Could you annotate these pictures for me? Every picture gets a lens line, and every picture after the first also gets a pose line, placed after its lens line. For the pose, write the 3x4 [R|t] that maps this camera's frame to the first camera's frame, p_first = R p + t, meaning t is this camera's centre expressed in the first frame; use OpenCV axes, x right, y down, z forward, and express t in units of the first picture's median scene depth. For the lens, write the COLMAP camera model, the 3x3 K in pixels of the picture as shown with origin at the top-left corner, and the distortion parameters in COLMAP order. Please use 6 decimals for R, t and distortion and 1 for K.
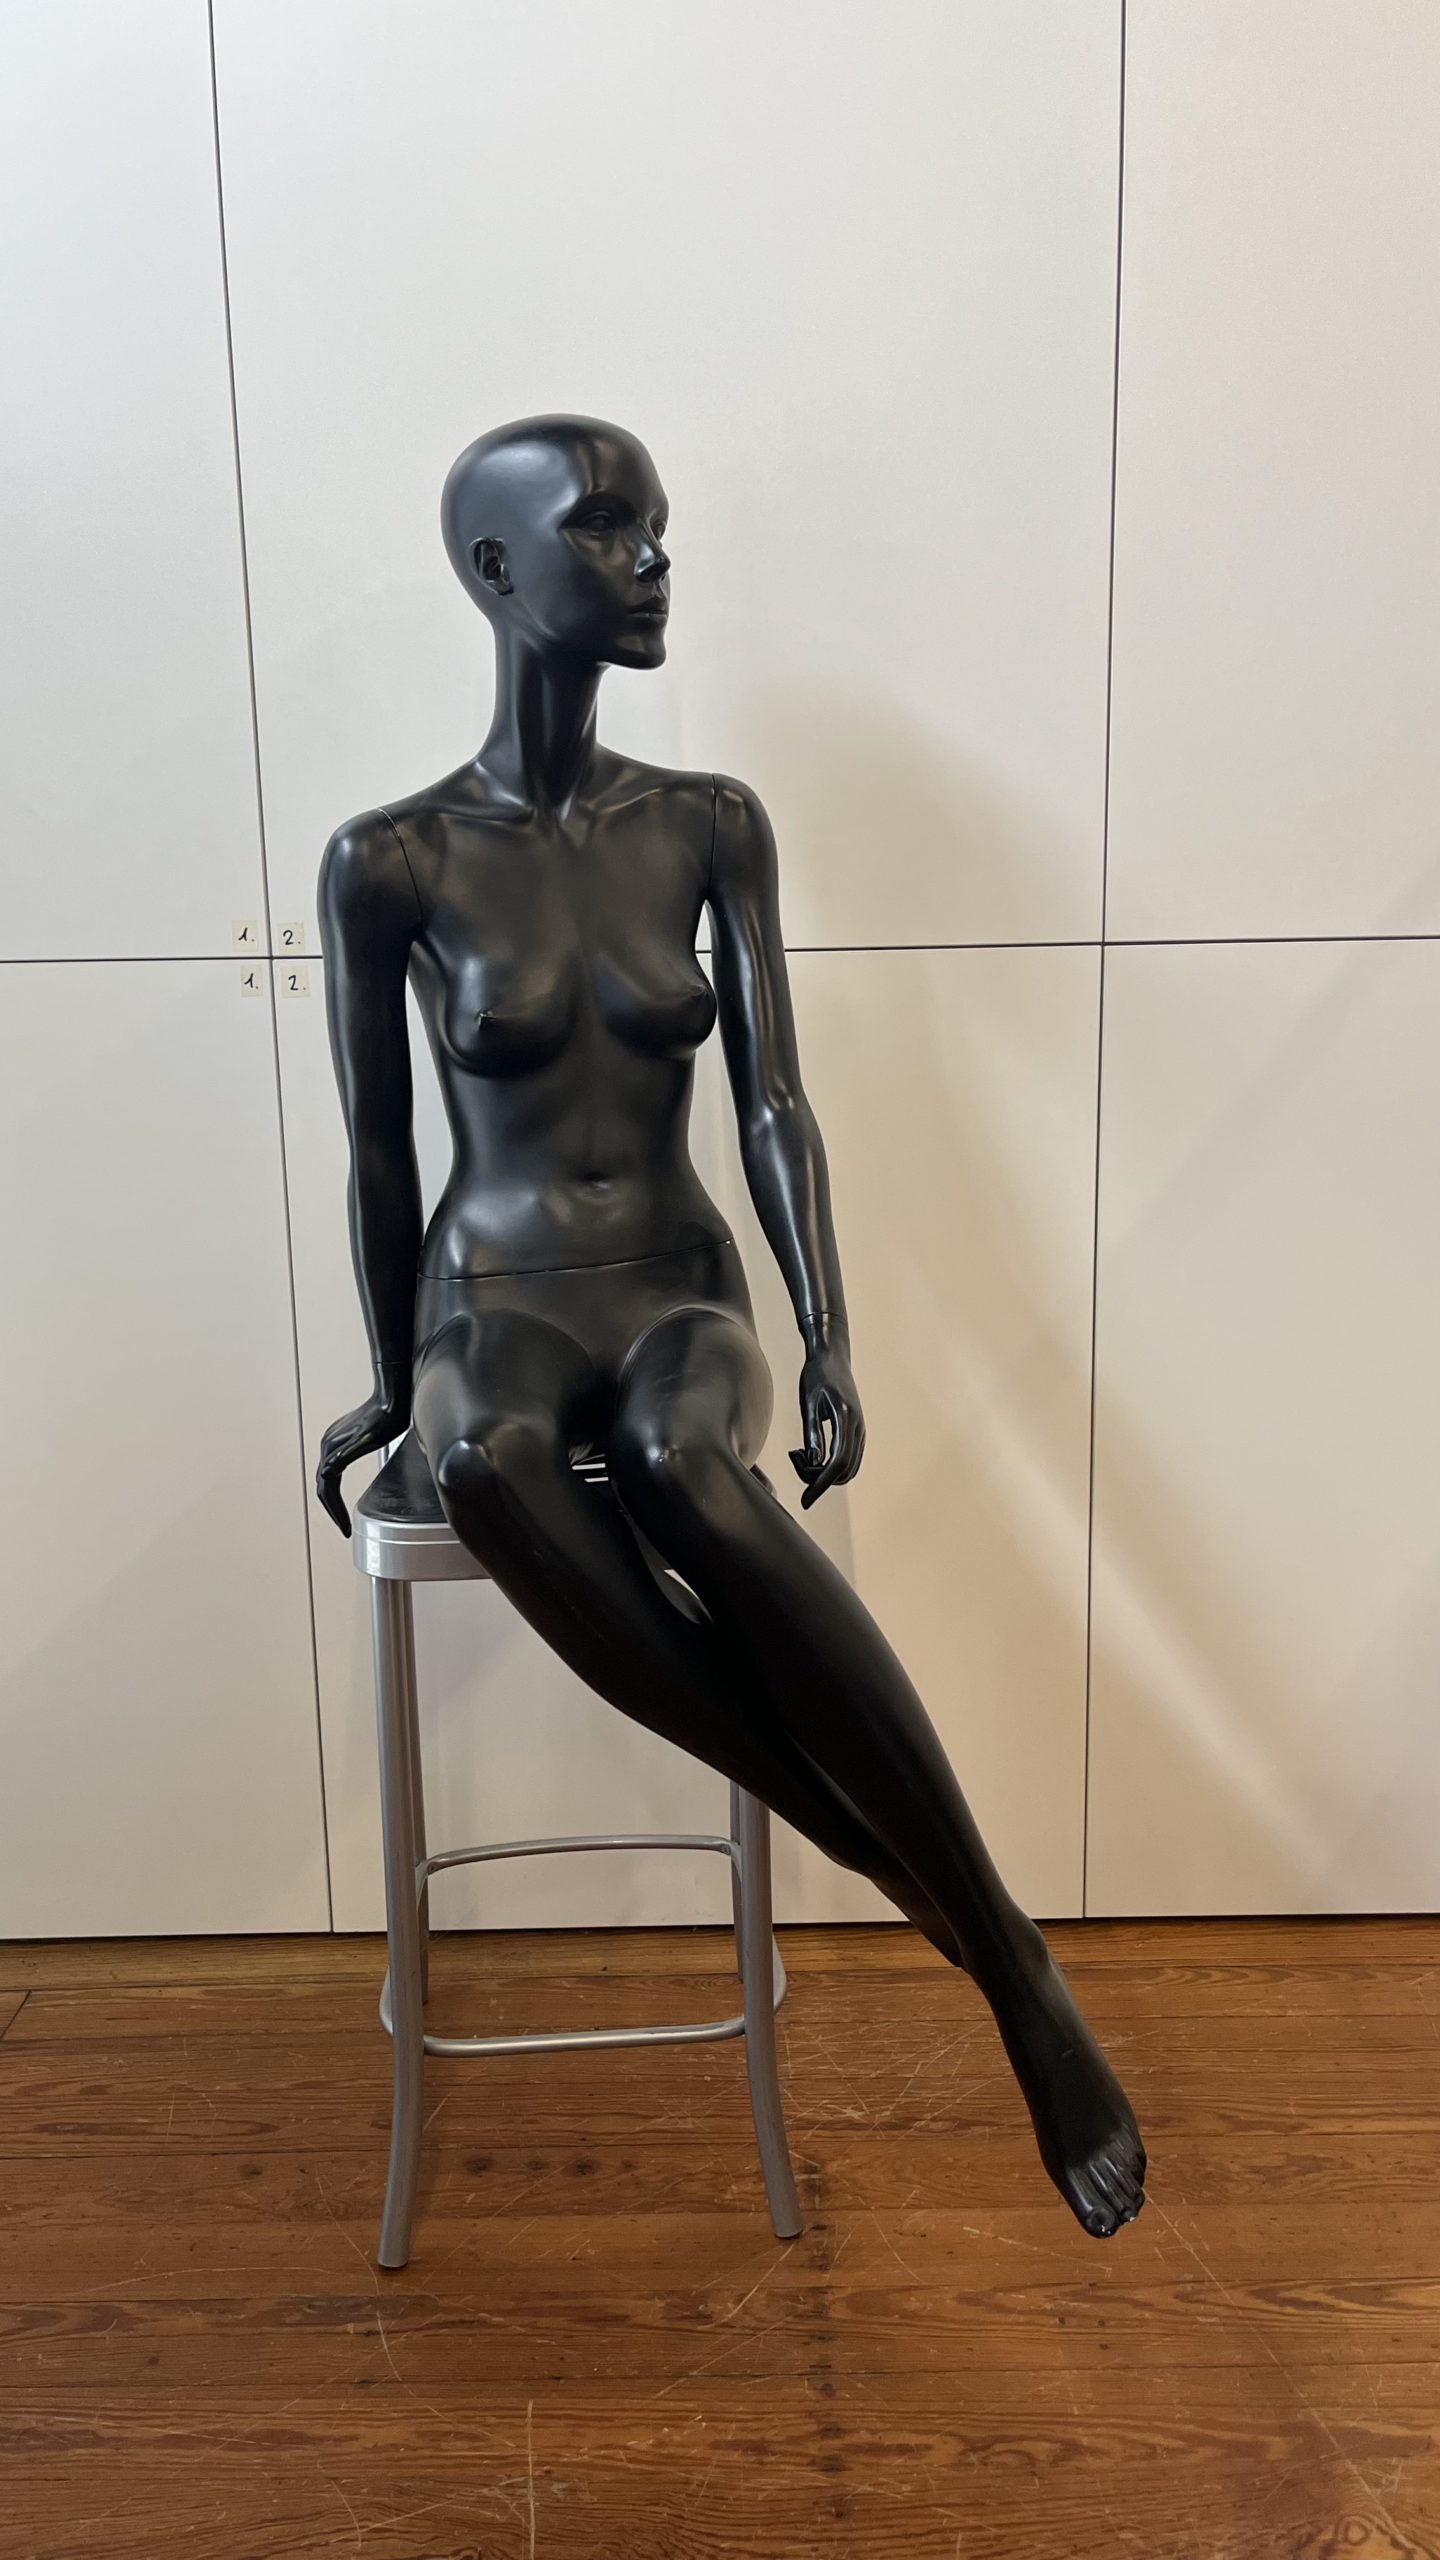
lens RADIAL K [[1958.1, 0, 729.2], [0, 1958.1, 1286.7], [0, 0, 1]] dist [0.050252, -0.082675]
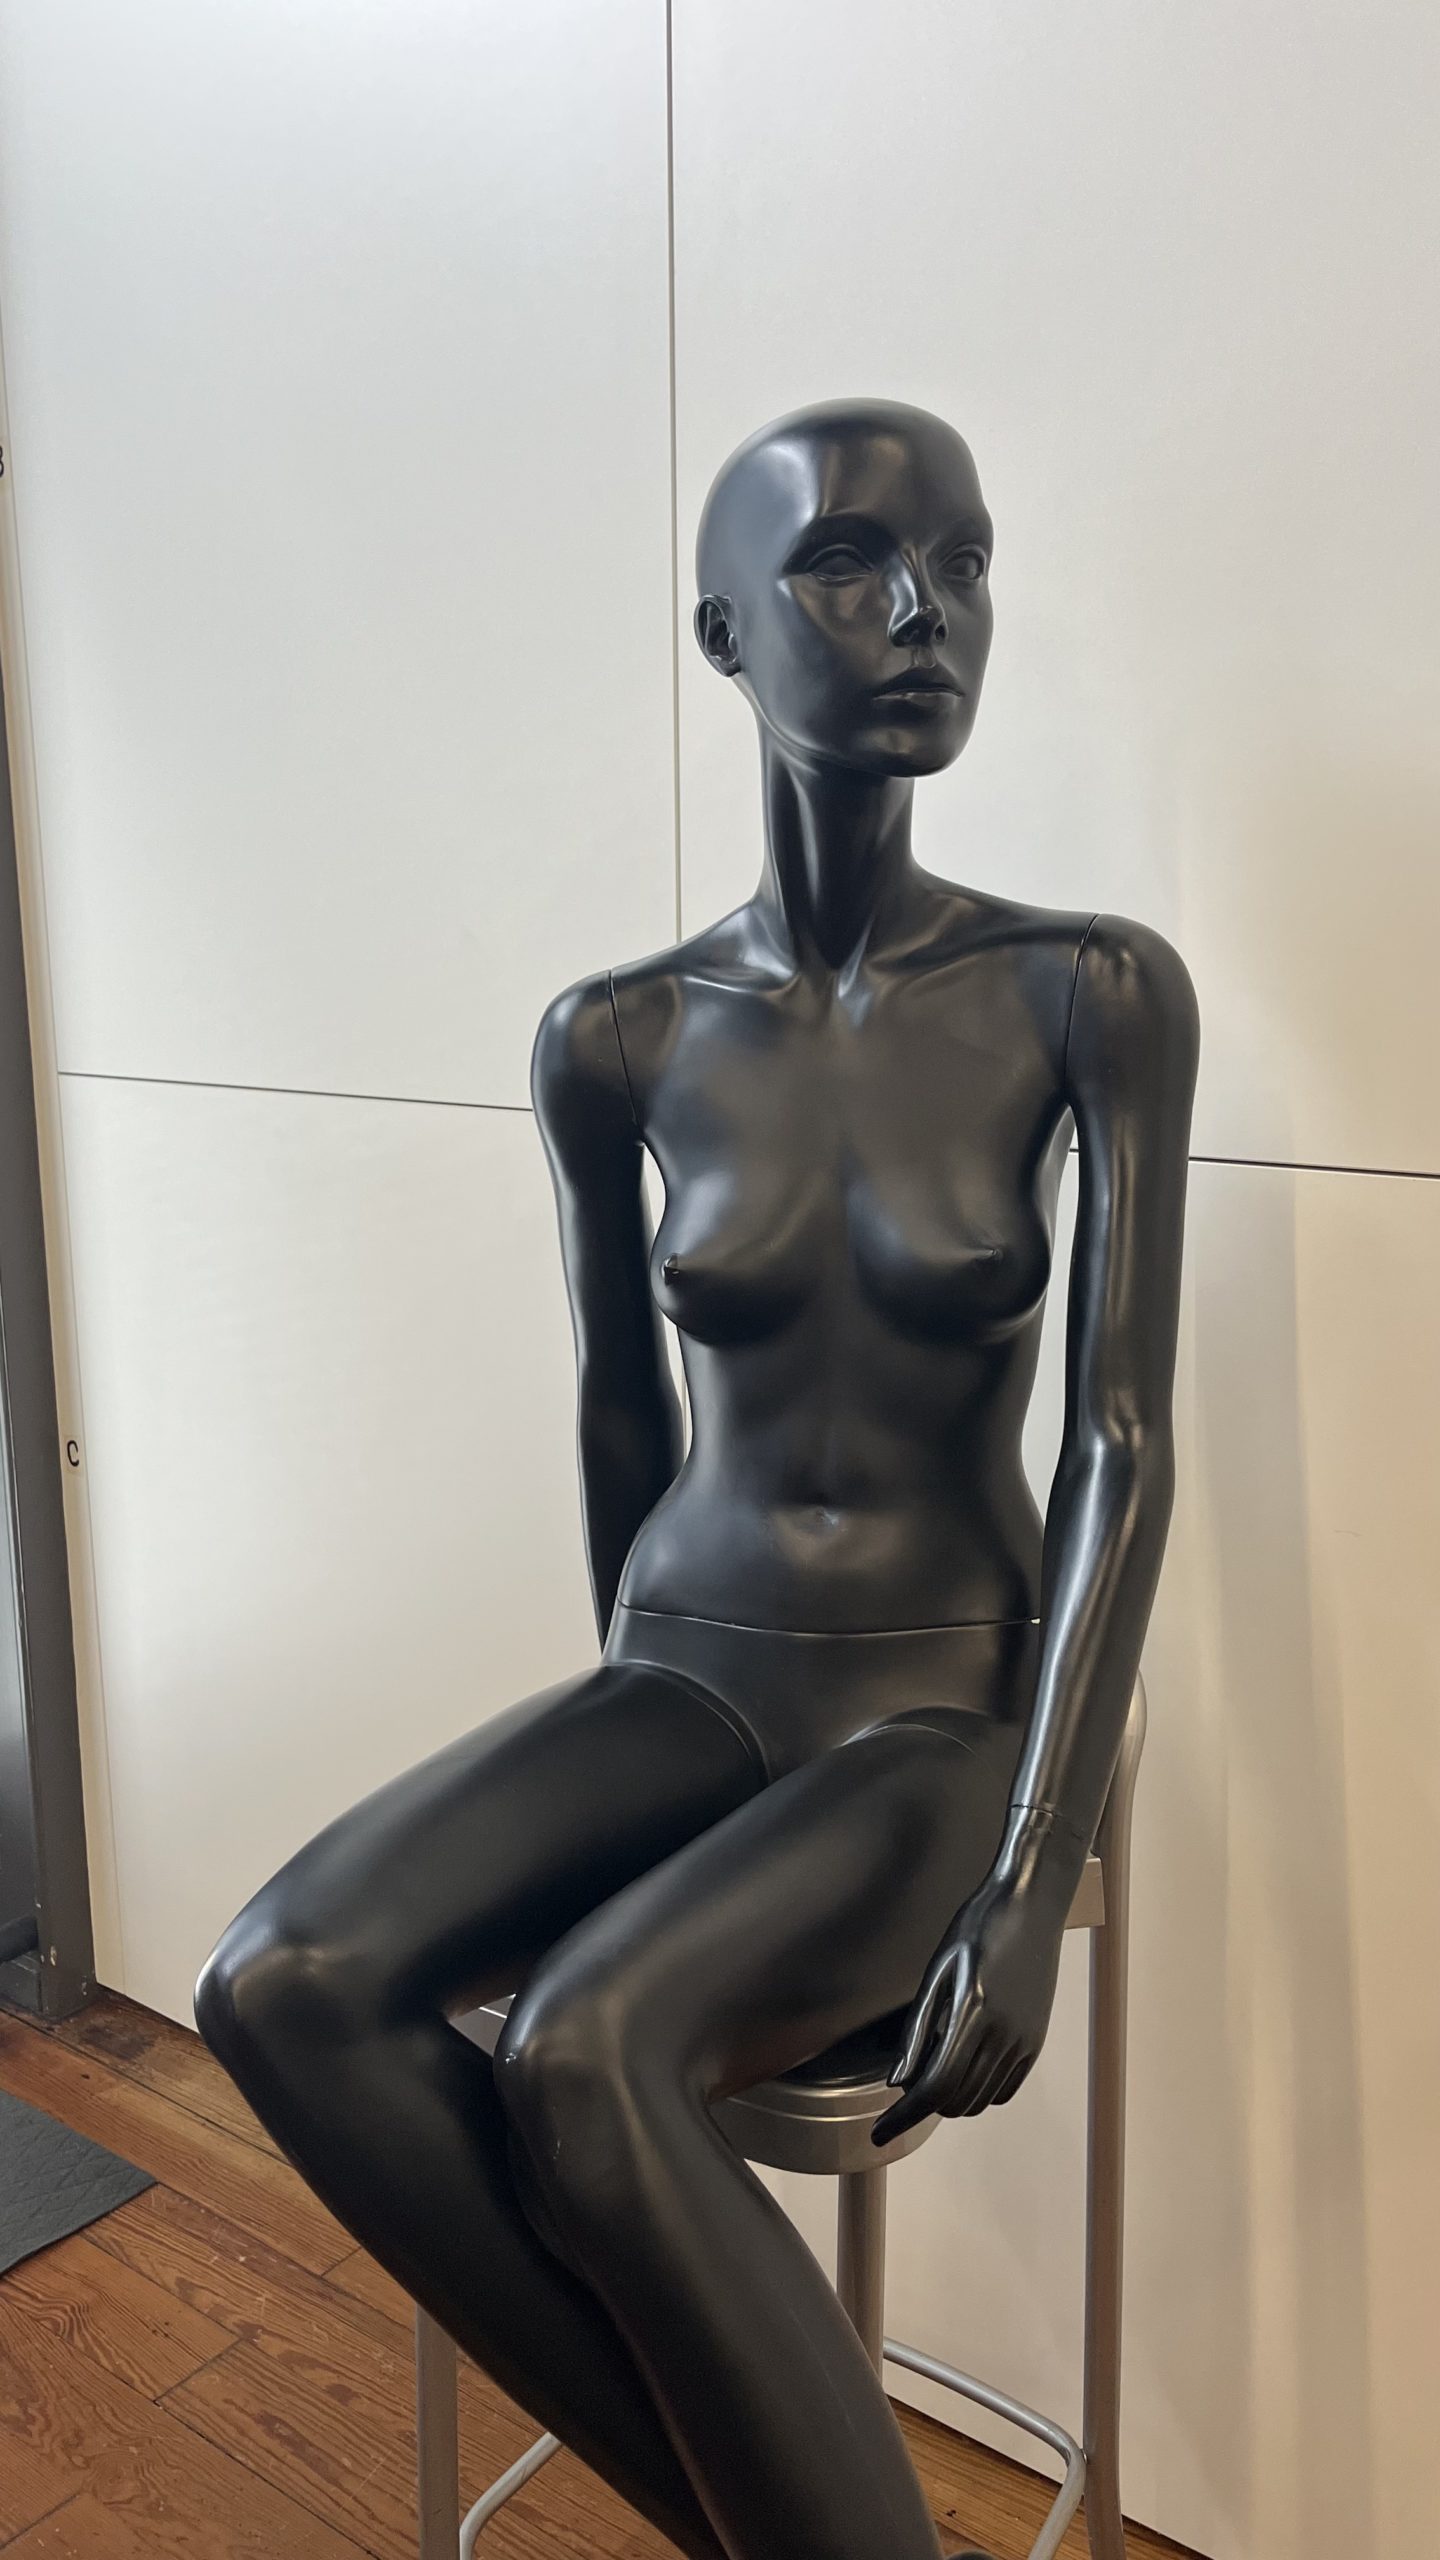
lens RADIAL K [[1958.1, 0, 714.8], [0, 1958.1, 1283.7], [0, 0, 1]] dist [0.050252, -0.082675]
pose [[0.790401, 0.124040, -0.599901, 0.313082], [-0.113712, 0.991974, 0.055286, -0.171483], [0.601944, 0.024518, 0.798162, 0.435368]]
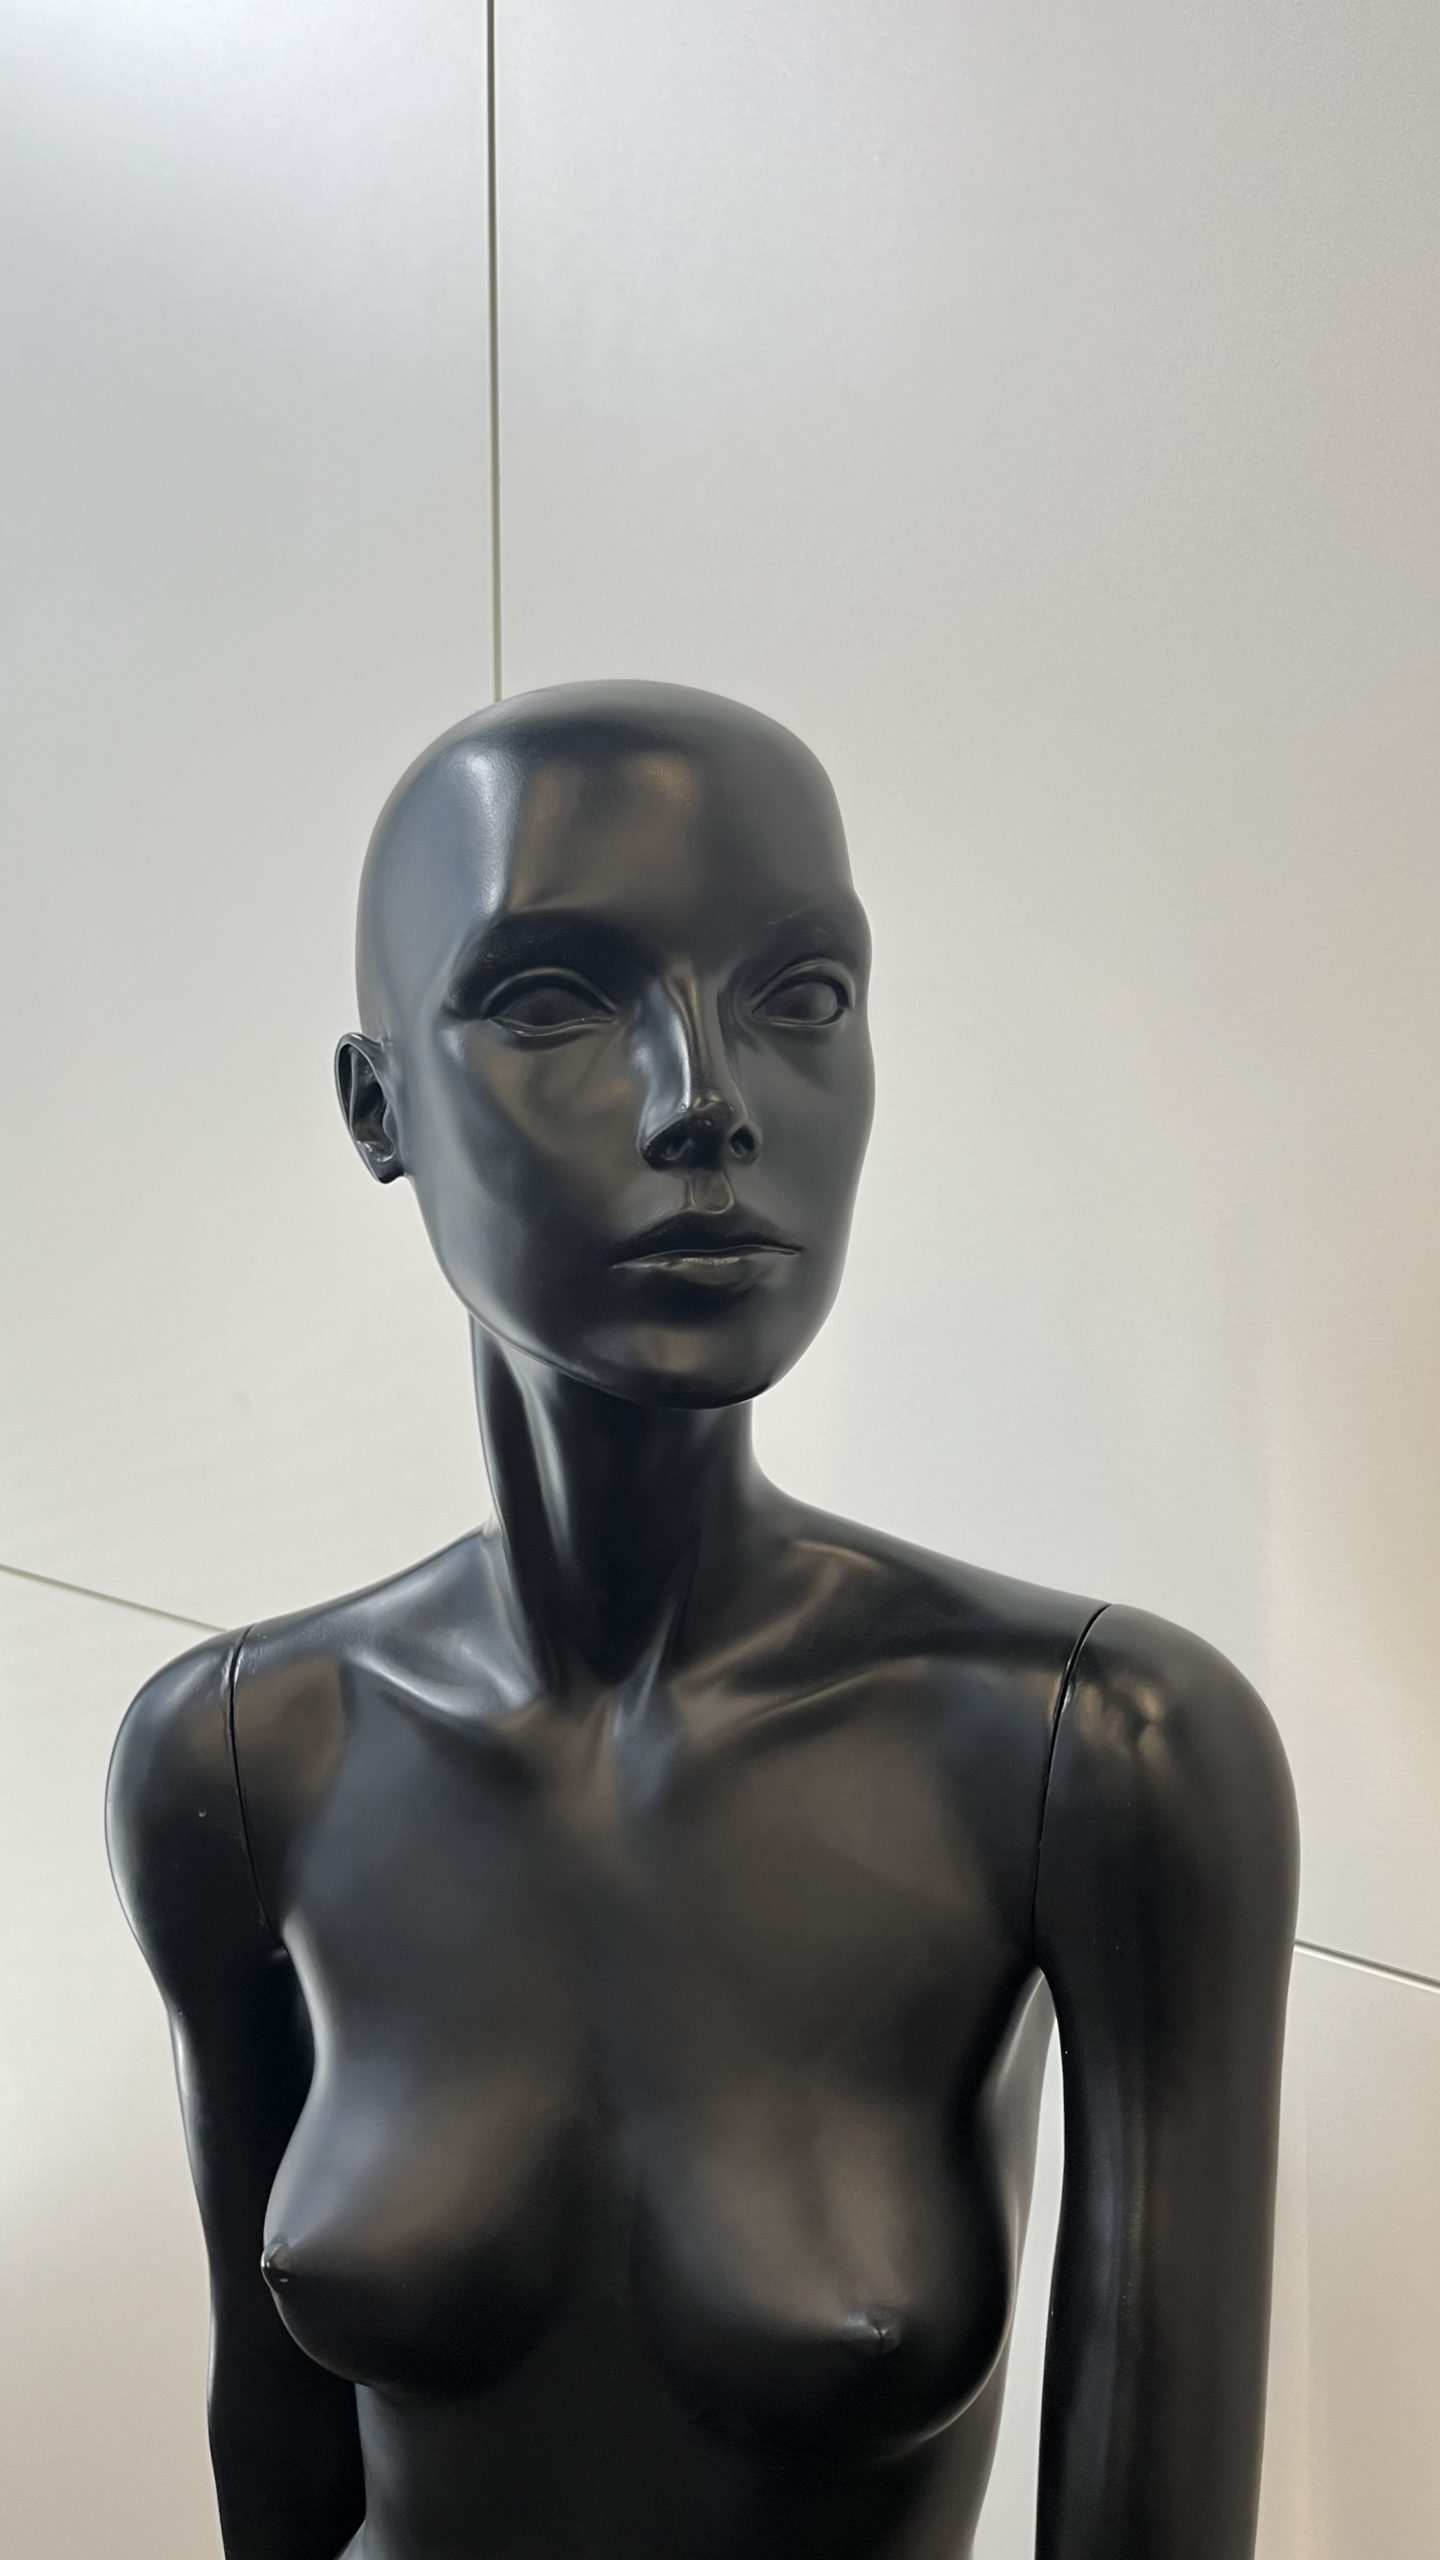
lens RADIAL K [[1958.1, 0, 723.6], [0, 1958.1, 1289.5], [0, 0, 1]] dist [0.050252, -0.082675]
pose [[0.753246, 0.073340, -0.653637, 0.168754], [-0.126403, 0.991381, -0.034430, -0.317198], [0.645478, 0.108556, 0.756025, 0.742074]]
